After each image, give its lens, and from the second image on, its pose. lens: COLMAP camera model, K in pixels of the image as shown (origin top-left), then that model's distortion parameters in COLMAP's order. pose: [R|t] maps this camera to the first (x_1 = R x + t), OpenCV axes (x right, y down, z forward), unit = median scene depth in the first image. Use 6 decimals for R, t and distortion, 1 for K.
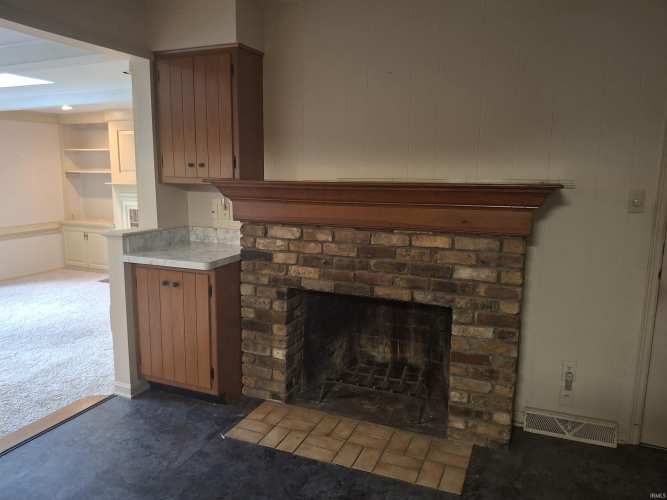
lens RADIAL K [[493.1, 0, 333.5], [0, 493.1, 250.0], [0, 0, 1]] dist [0.003407, 0.002769]
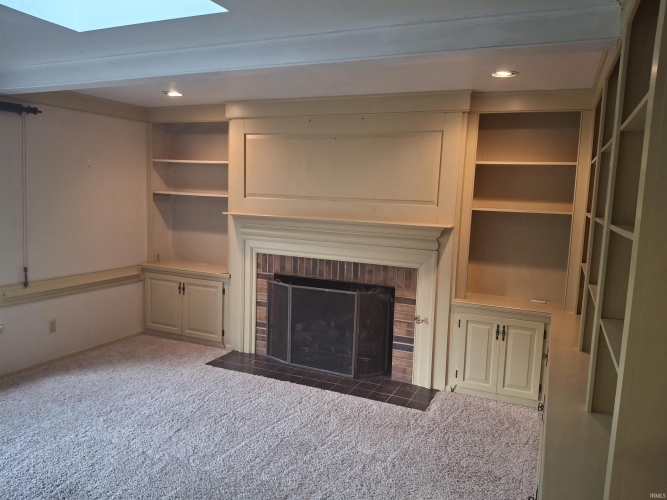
lens RADIAL K [[494.6, 0, 333.5], [0, 494.6, 250.0], [0, 0, 1]] dist [0.096396, 0.000367]
pose [[0.999394, 0.023917, -0.025305, -0.278881], [-0.024795, 0.999080, -0.034981, -0.062469], [0.024445, 0.035587, 0.999068, 0.321814]]
